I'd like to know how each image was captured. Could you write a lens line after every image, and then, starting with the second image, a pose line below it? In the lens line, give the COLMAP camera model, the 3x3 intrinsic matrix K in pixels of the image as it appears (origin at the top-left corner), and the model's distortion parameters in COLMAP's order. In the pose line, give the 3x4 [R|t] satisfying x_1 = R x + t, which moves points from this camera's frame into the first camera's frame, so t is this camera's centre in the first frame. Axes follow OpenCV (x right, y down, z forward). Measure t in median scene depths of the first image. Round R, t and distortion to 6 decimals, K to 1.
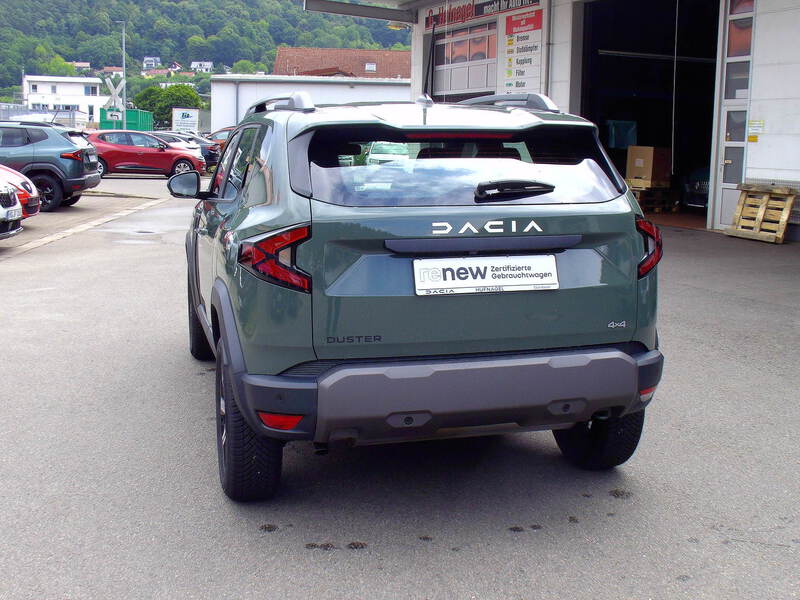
lens RADIAL K [[989.2, 0, 400.0], [0, 989.2, 300.0], [0, 0, 1]] dist [-0.212924, 0.345834]
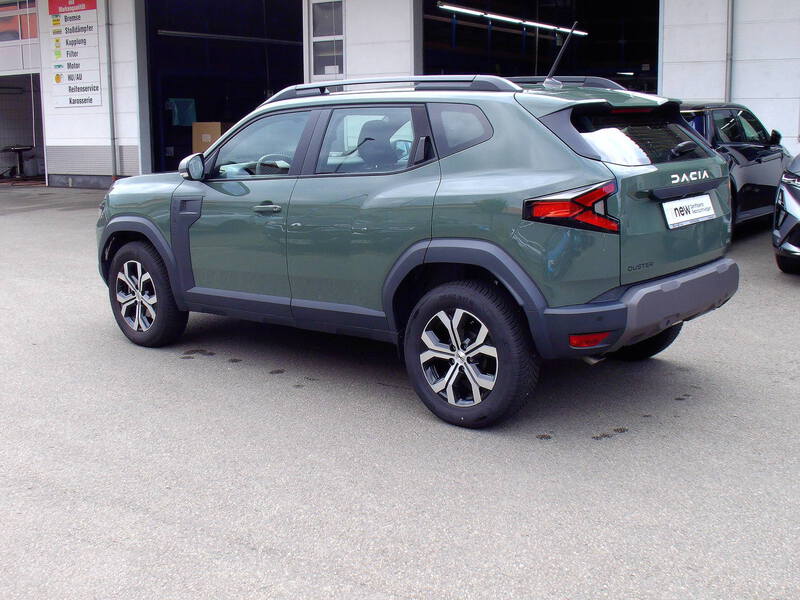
lens RADIAL K [[989.2, 0, 400.0], [0, 989.2, 300.0], [0, 0, 1]] dist [-0.212924, 0.345834]
pose [[0.823134, -0.130162, 0.552728, -1.003402], [0.117603, 0.991347, 0.058315, -0.028704], [-0.555535, 0.017001, 0.831319, 0.092120]]
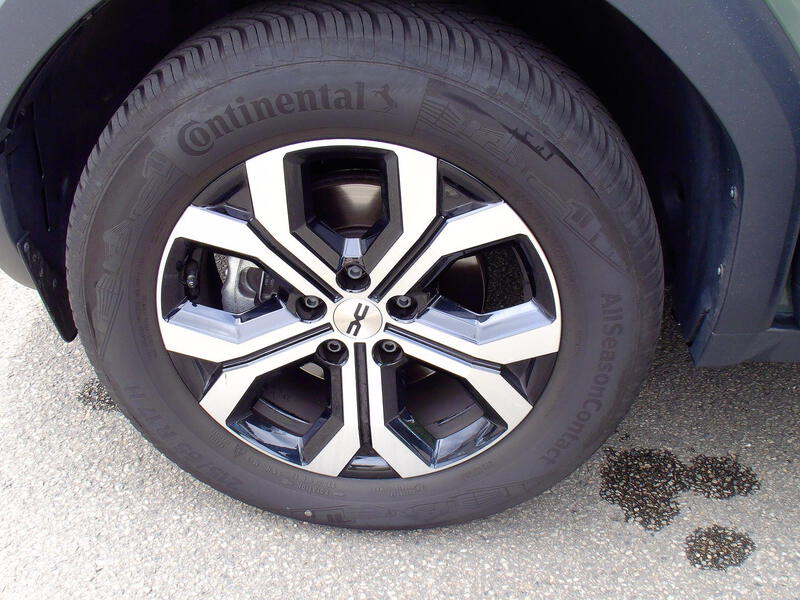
lens RADIAL K [[989.2, 0, 400.0], [0, 989.2, 300.0], [0, 0, 1]] dist [-0.212924, 0.345834]
pose [[0.315009, -0.504651, 0.803801, -0.631838], [0.123287, 0.861501, 0.492560, -0.161982], [-0.941047, -0.056063, 0.333598, 1.864801]]
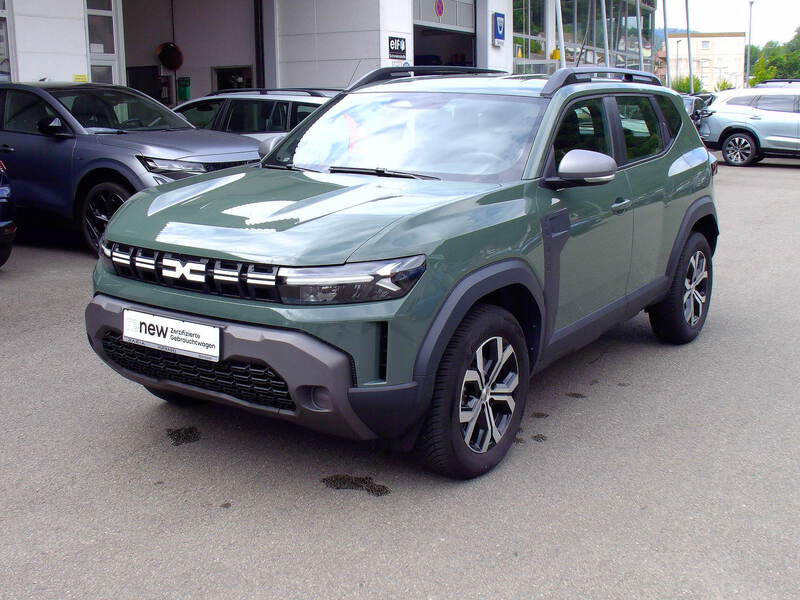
lens RADIAL K [[989.2, 0, 400.0], [0, 989.2, 300.0], [0, 0, 1]] dist [-0.212924, 0.345834]
pose [[-0.657698, -0.164893, 0.735012, -1.147967], [0.115655, 0.942074, 0.314835, -0.479956], [-0.744350, 0.292075, -0.600529, 2.758357]]
